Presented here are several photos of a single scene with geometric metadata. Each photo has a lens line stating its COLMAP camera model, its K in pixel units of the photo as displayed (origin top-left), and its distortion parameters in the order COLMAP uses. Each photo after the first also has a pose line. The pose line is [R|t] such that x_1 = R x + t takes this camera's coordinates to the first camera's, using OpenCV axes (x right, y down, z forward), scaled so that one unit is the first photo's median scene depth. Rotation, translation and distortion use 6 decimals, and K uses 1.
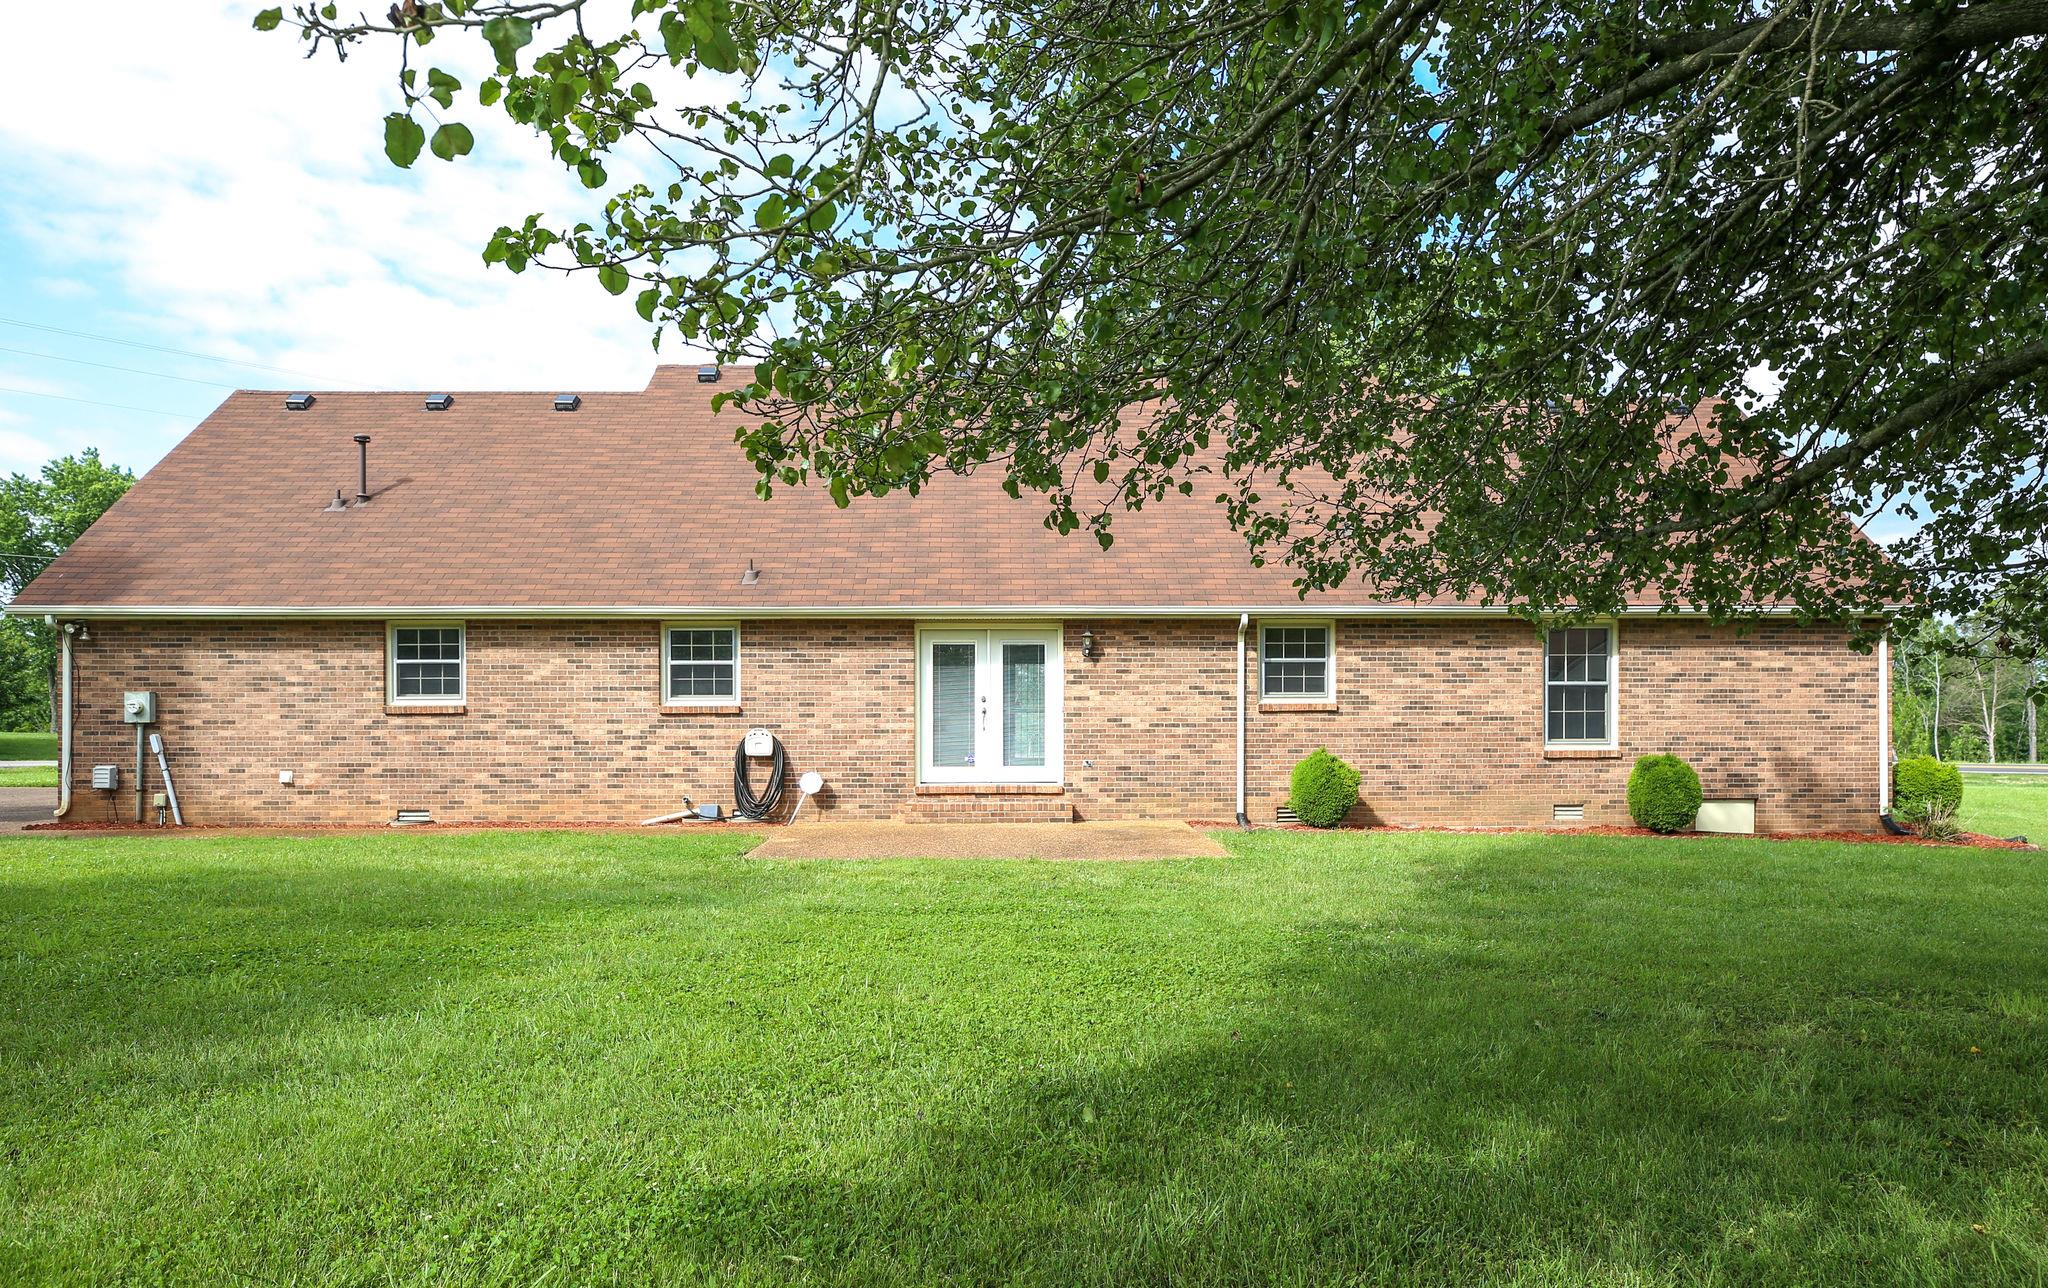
lens RADIAL K [[899.7, 0, 1026.6], [0, 899.7, 730.5], [0, 0, 1]] dist [0.003452, 0.000179]
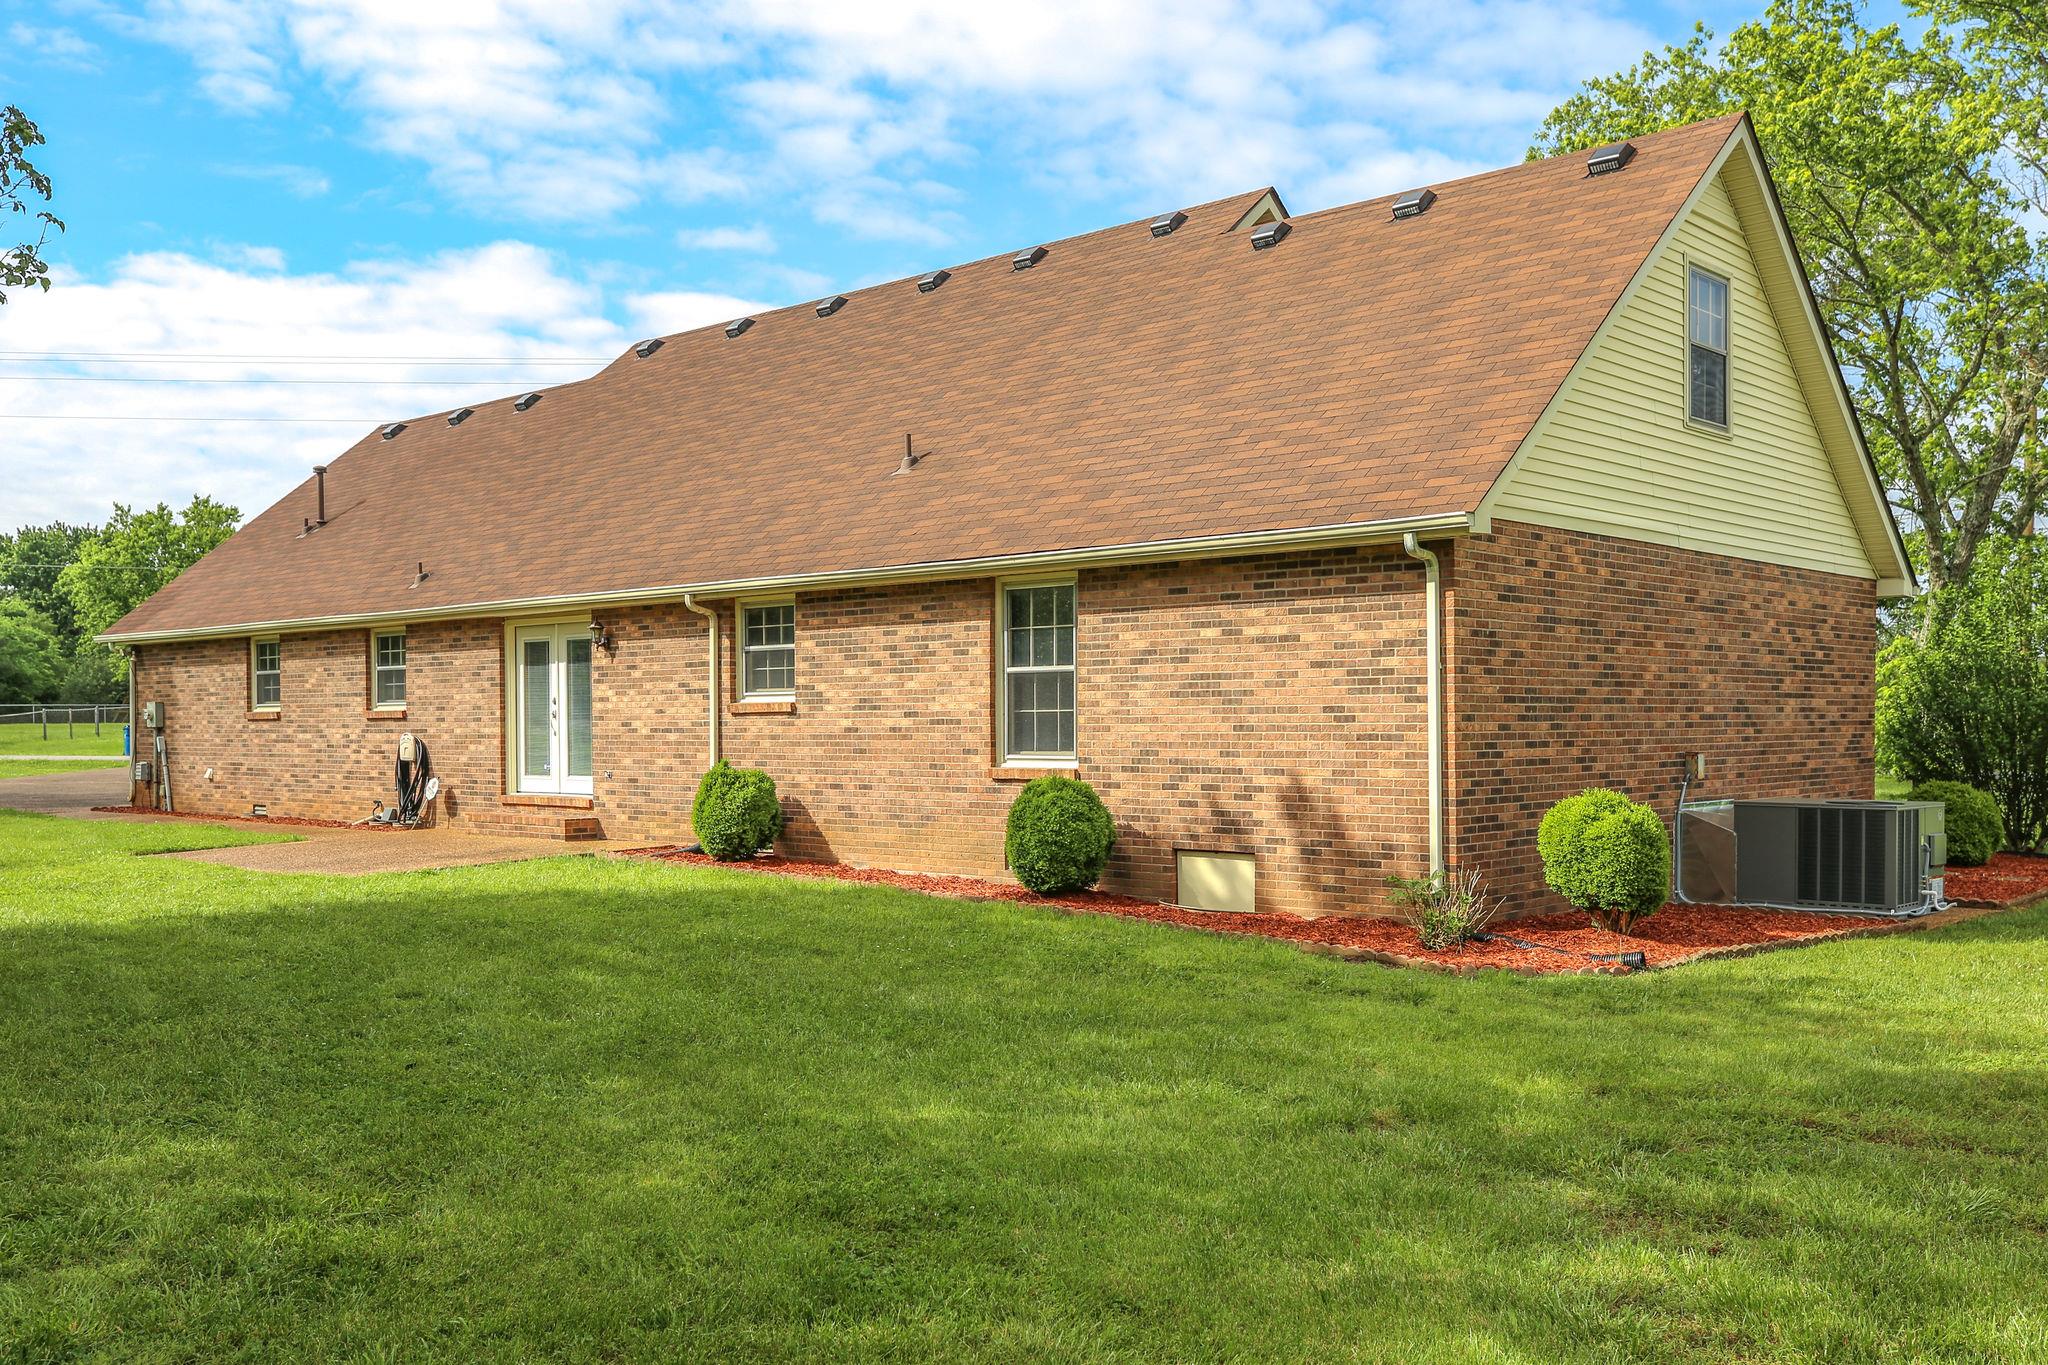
lens RADIAL K [[1827.7, 0, 1024.1], [0, 1827.7, 694.3], [0, 0, 1]] dist [0.015299, 0.005242]
pose [[0.715744, -0.011949, -0.698260, 1.571020], [-0.003497, 0.999780, -0.020694, -0.005273], [0.698354, 0.017254, 0.715545, 0.016533]]
